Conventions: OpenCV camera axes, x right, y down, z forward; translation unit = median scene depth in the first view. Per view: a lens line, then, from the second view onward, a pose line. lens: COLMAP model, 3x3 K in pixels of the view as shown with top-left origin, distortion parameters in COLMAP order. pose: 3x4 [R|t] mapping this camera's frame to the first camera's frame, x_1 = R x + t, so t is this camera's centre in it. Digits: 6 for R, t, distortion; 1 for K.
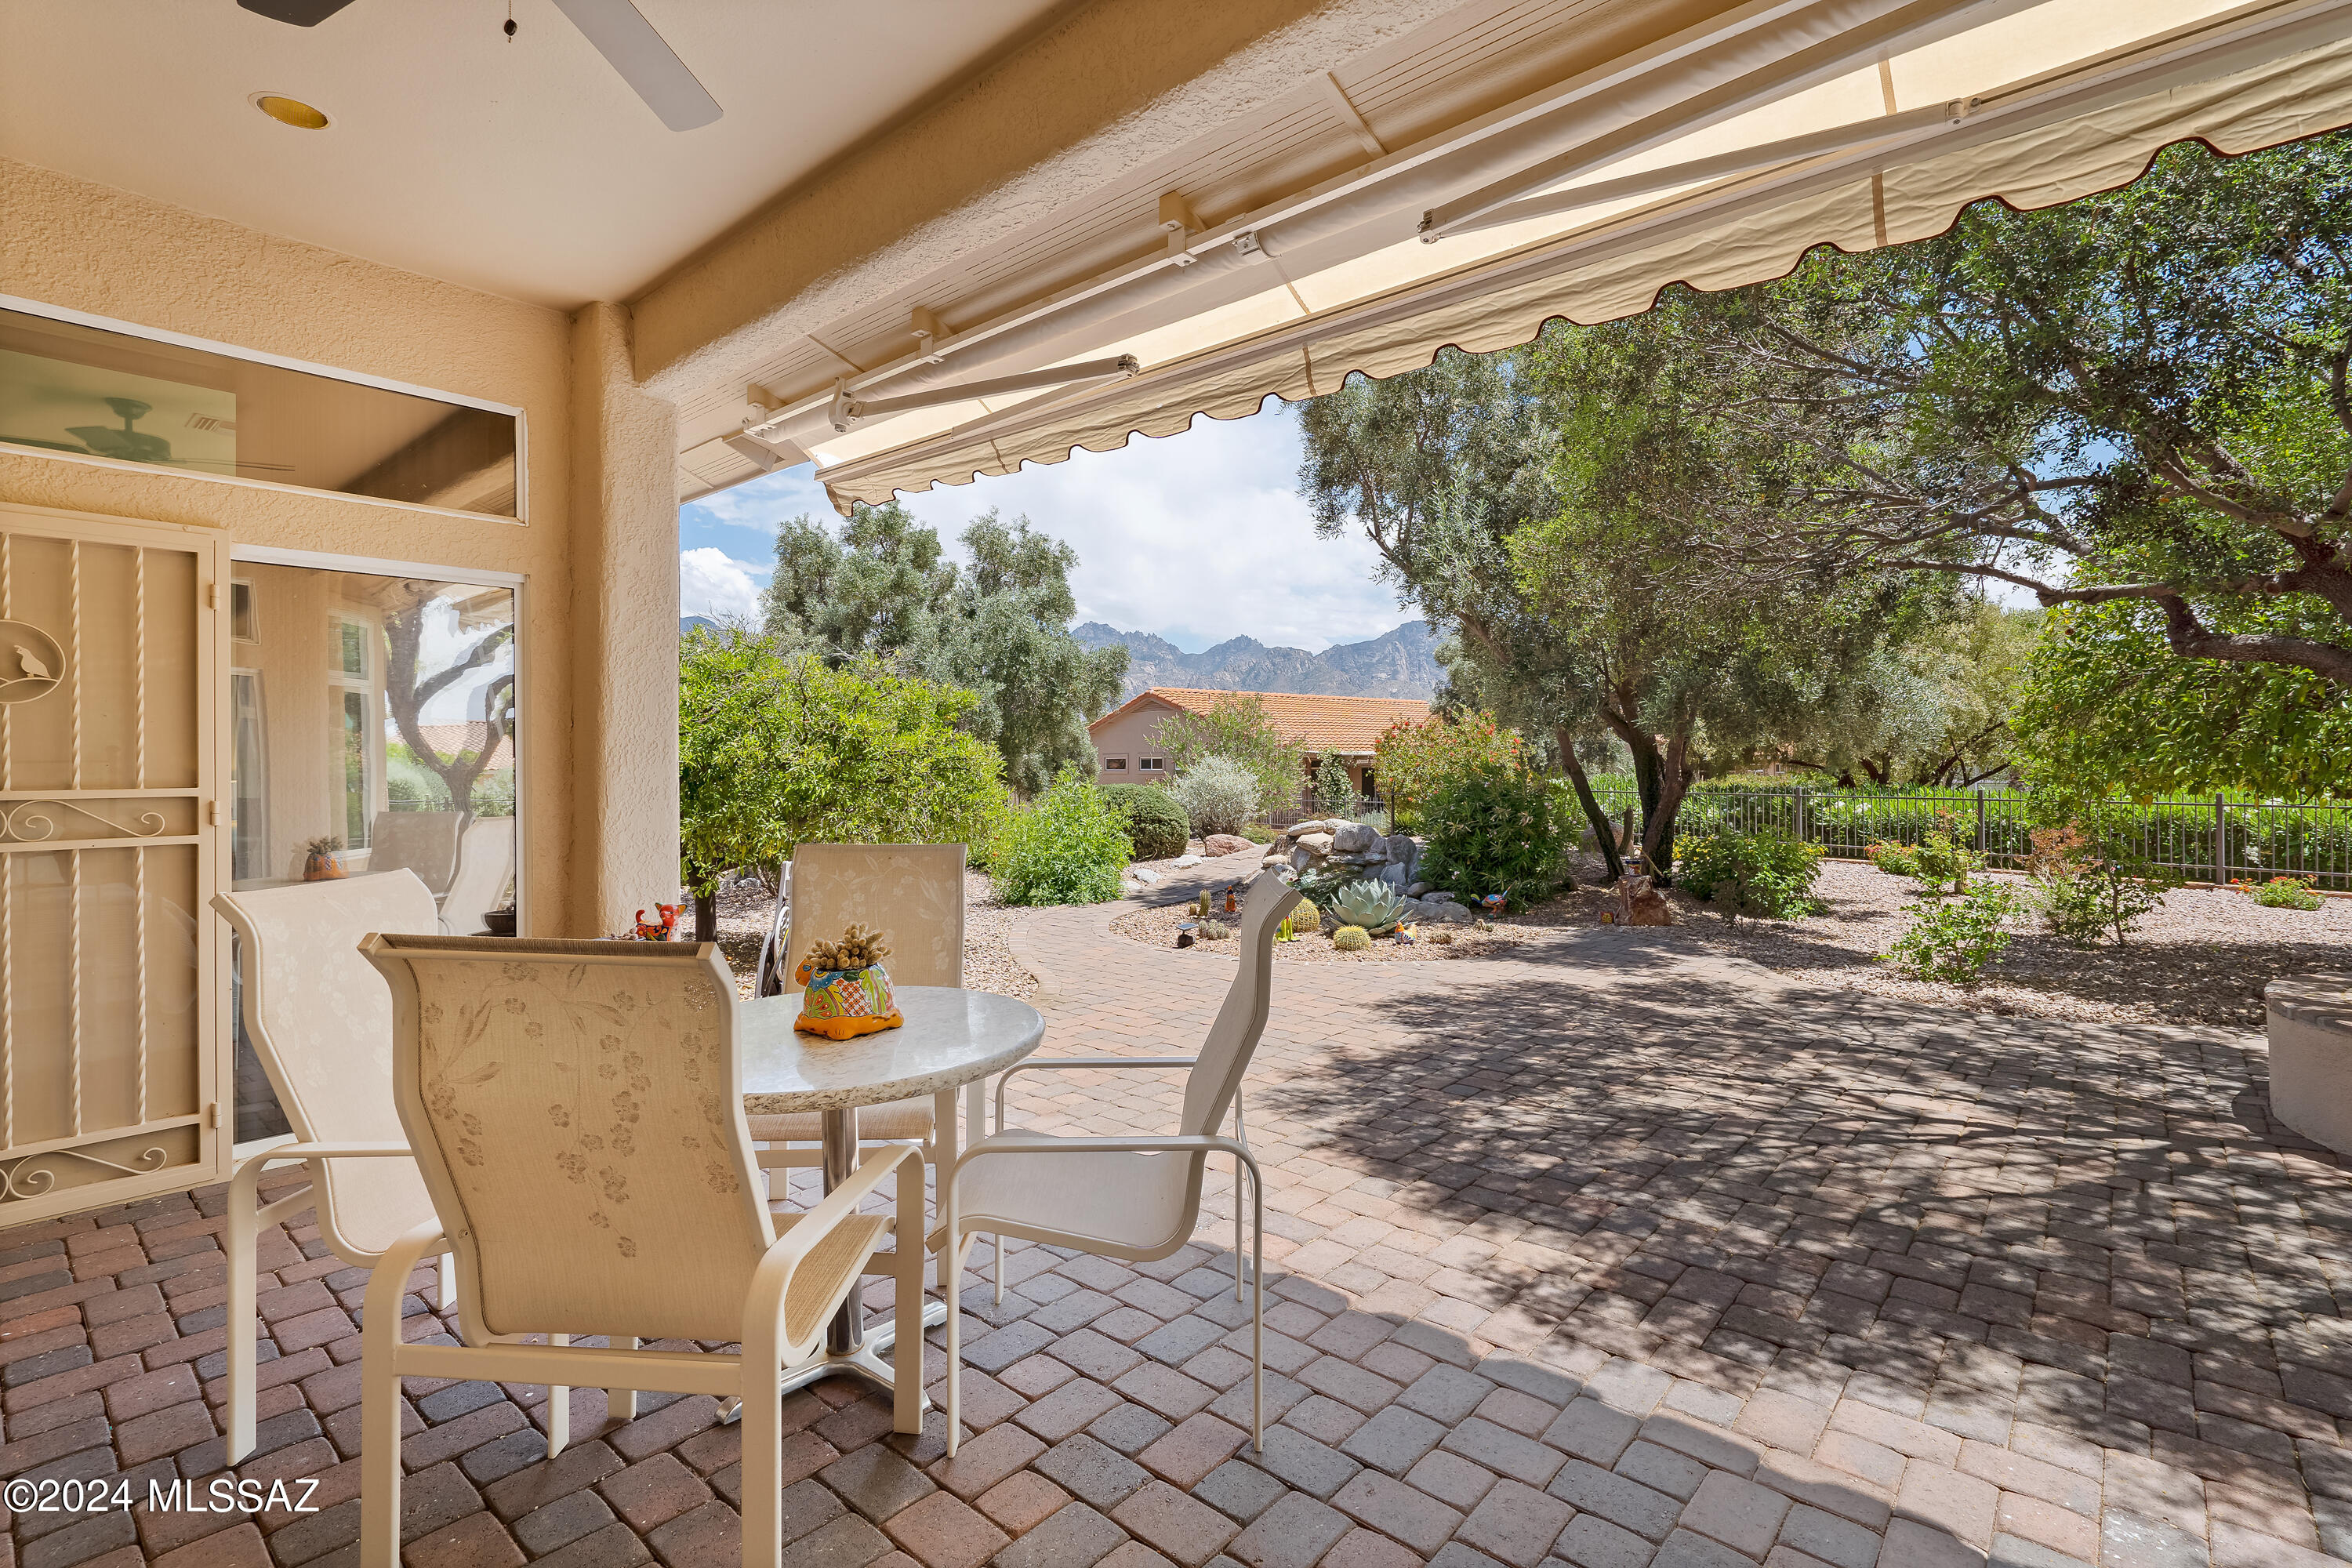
lens RADIAL K [[1111.8, 0, 1176.0], [0, 1111.8, 784.0], [0, 0, 1]] dist [0.016849, -0.001218]
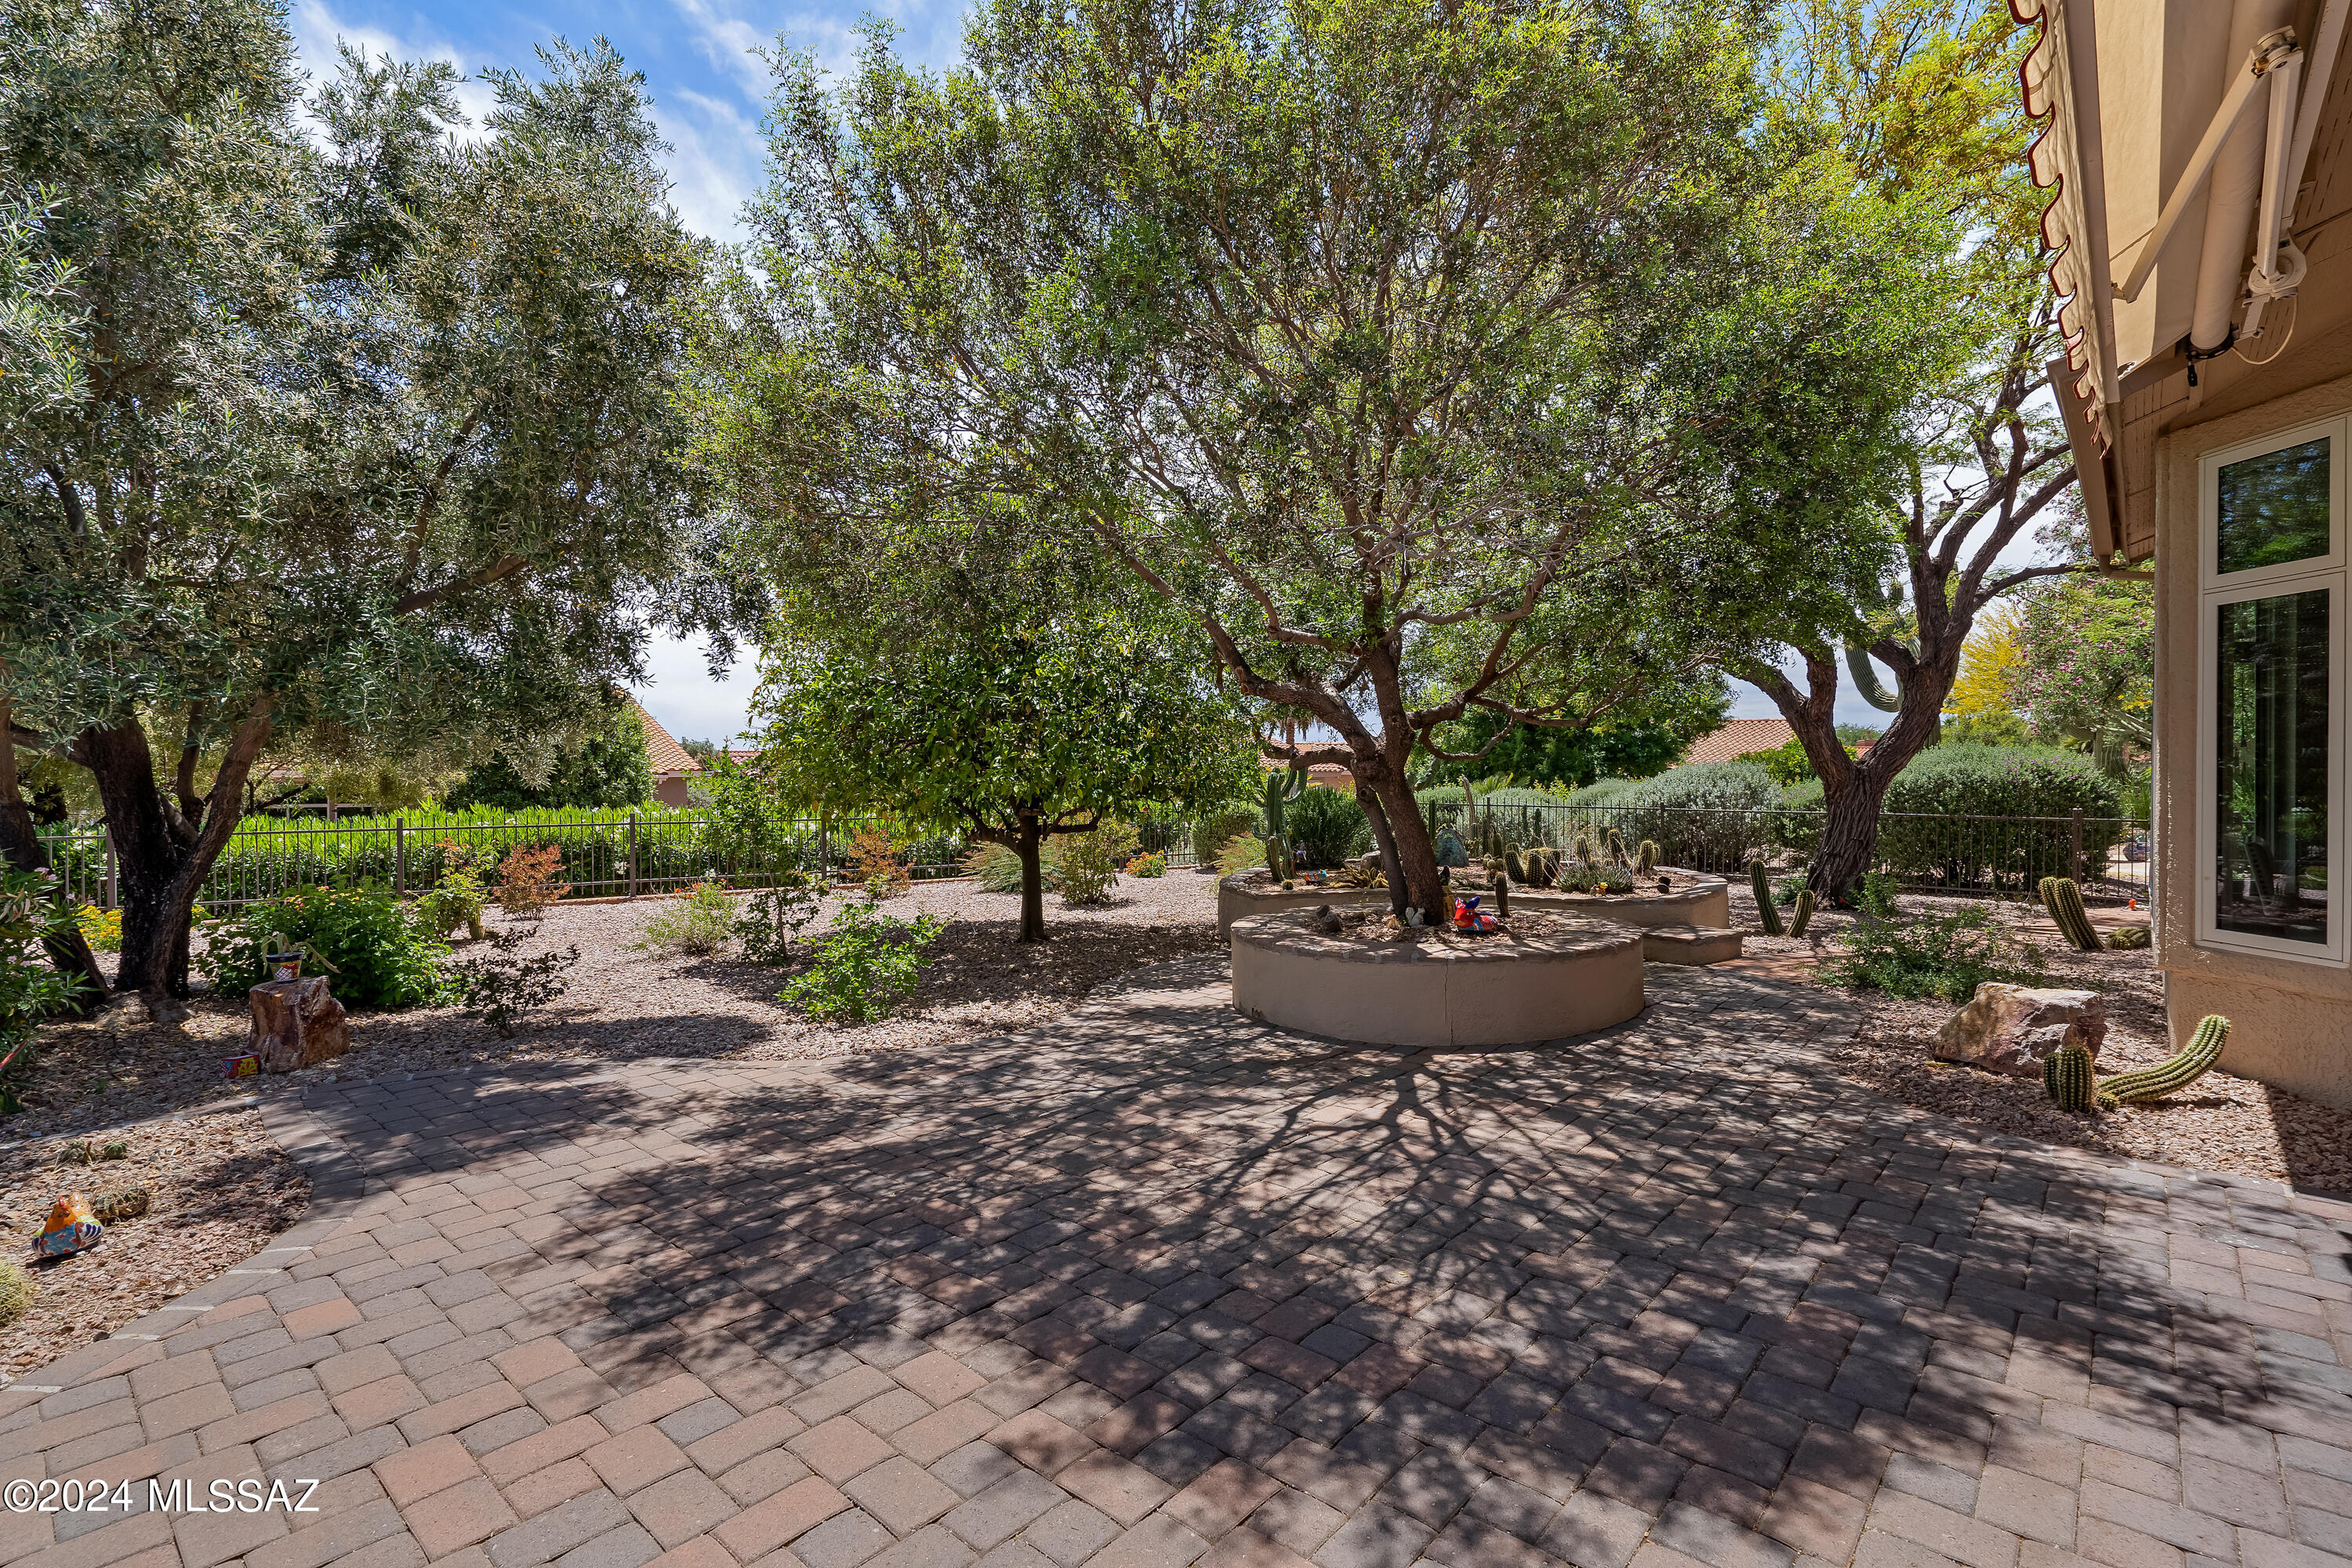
lens RADIAL K [[1069.0, 0, 1176.0], [0, 1069.0, 784.0], [0, 0, 1]] dist [-0.010946, -0.000308]
pose [[0.010598, -0.001203, 0.999943, -0.377313], [0.027589, 0.999619, 0.000910, -0.027288], [-0.999563, 0.027578, 0.010627, 1.320237]]
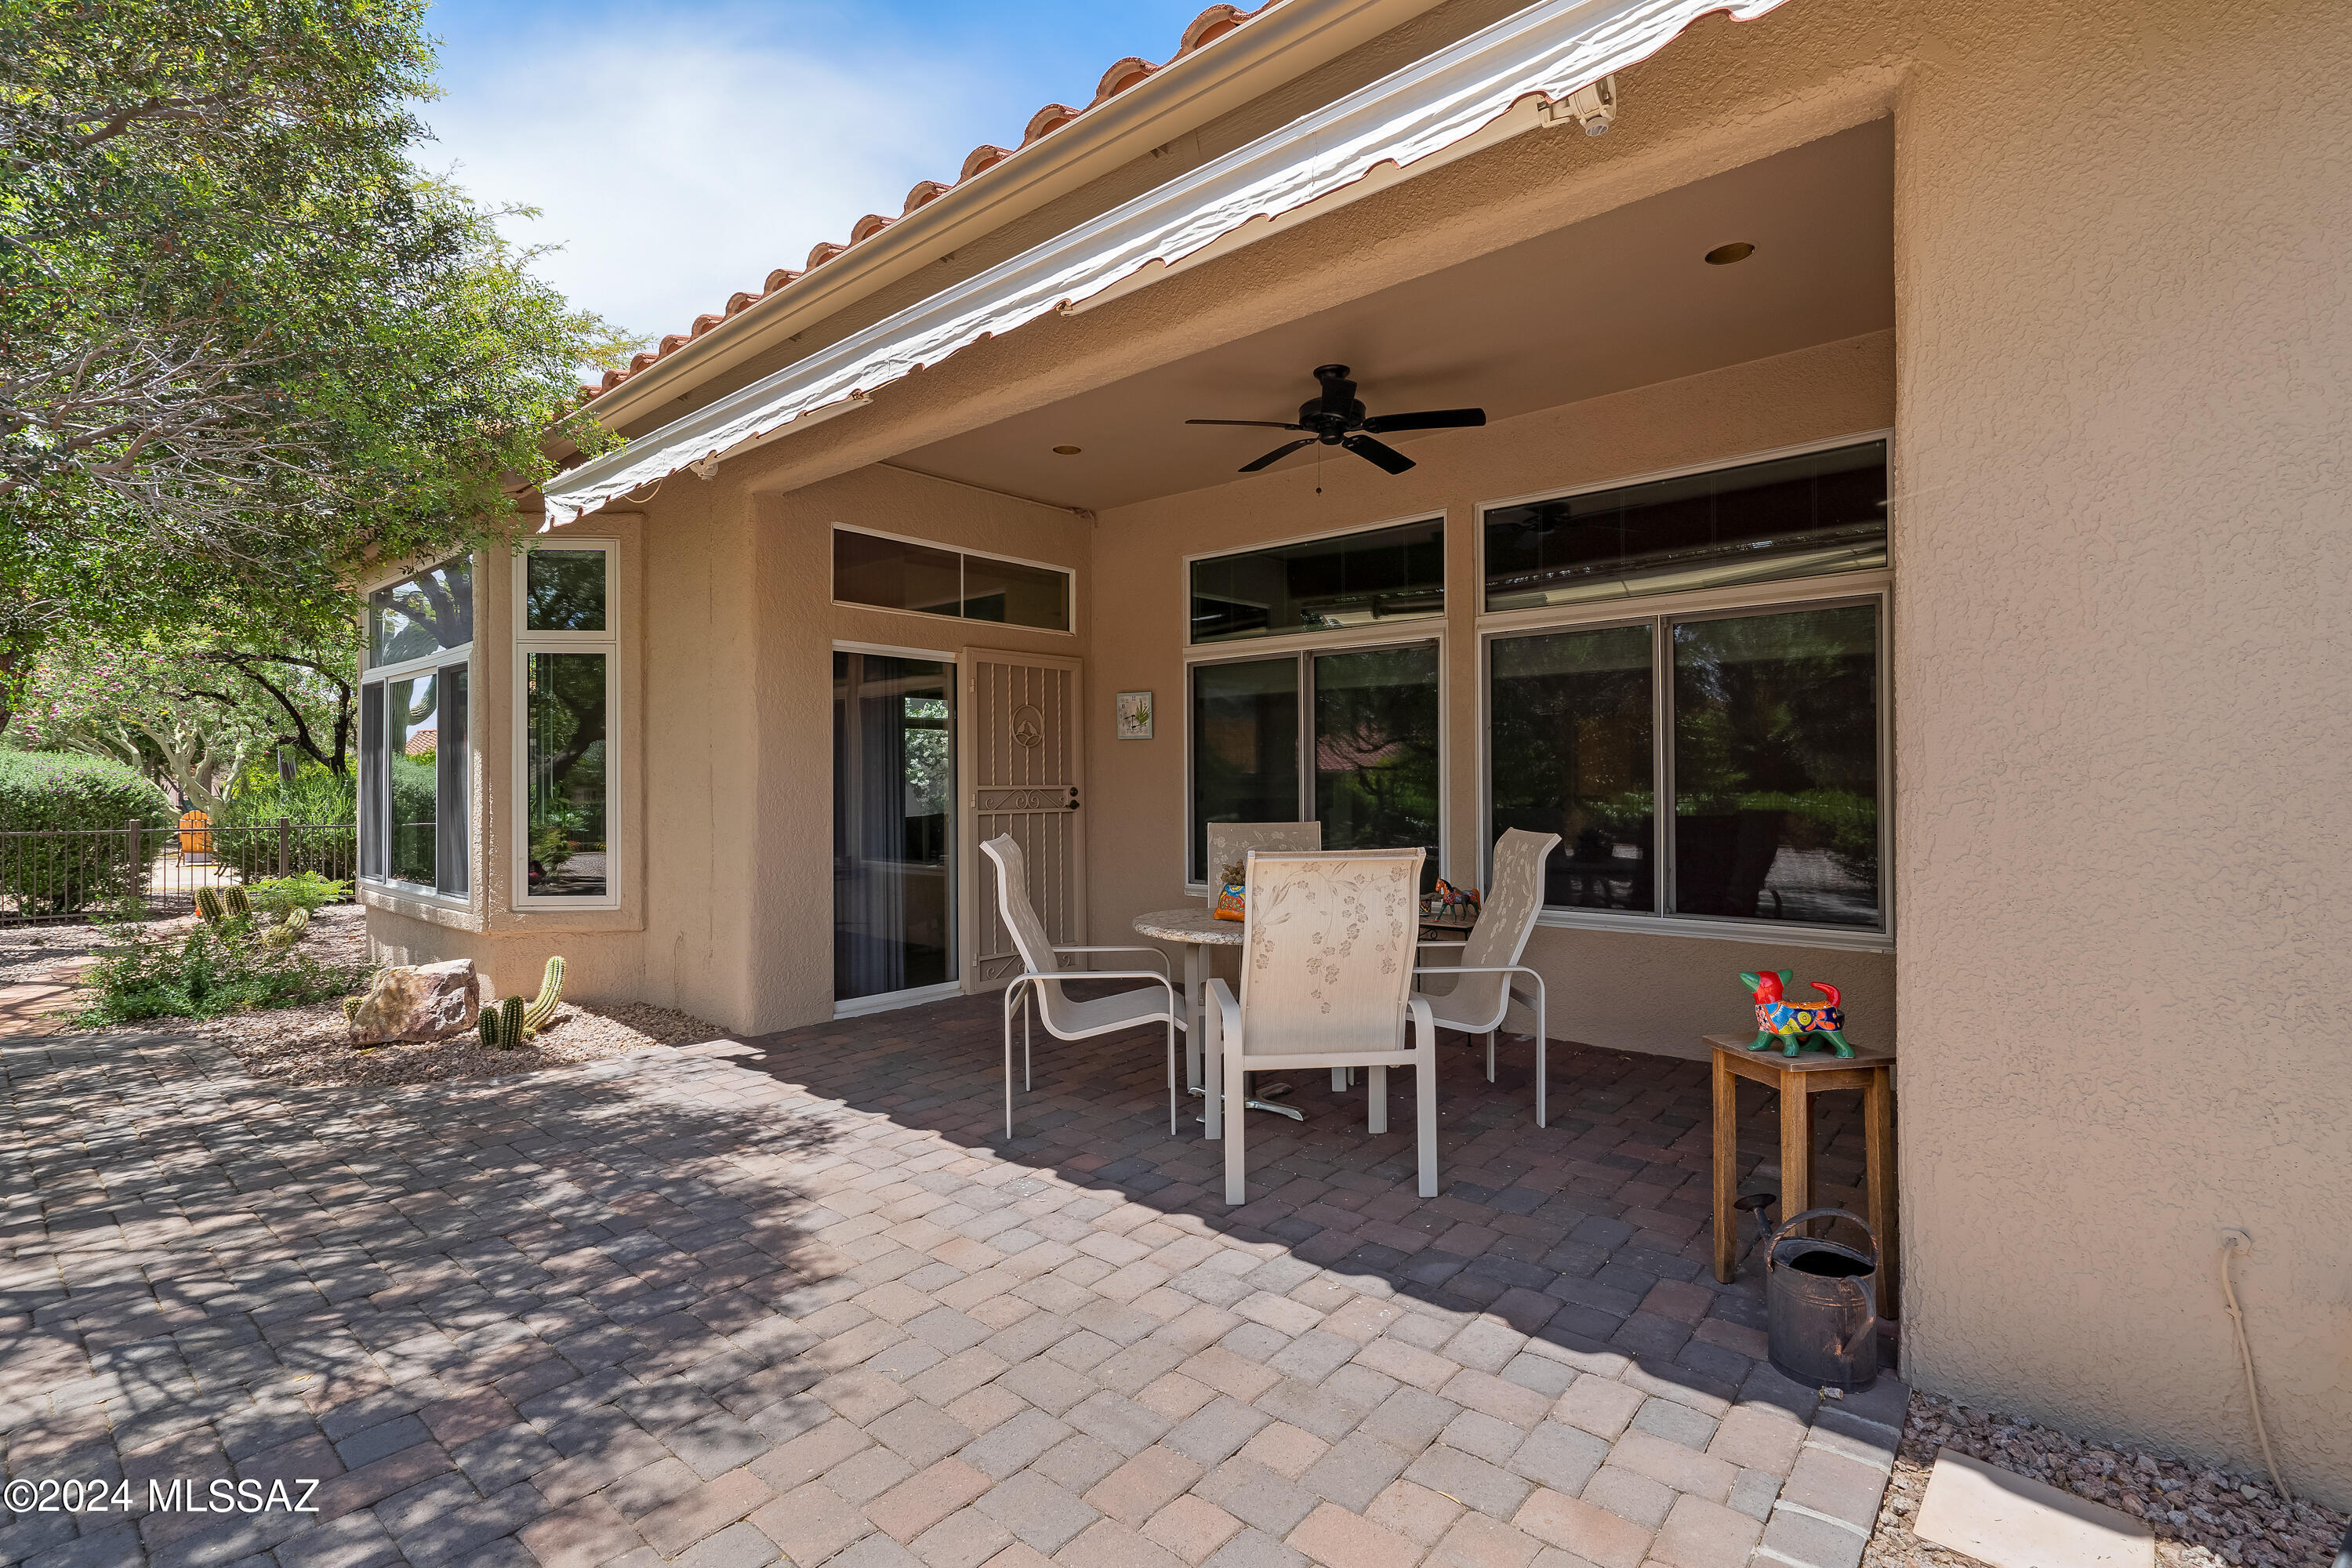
lens RADIAL K [[1111.8, 0, 1176.0], [0, 1111.8, 784.0], [0, 0, 1]] dist [0.016849, -0.001218]
pose [[-0.999884, 0.009823, -0.011613, -0.112576], [0.009528, 0.999638, 0.025152, -0.030080], [0.011856, 0.025039, -0.999616, 1.845721]]
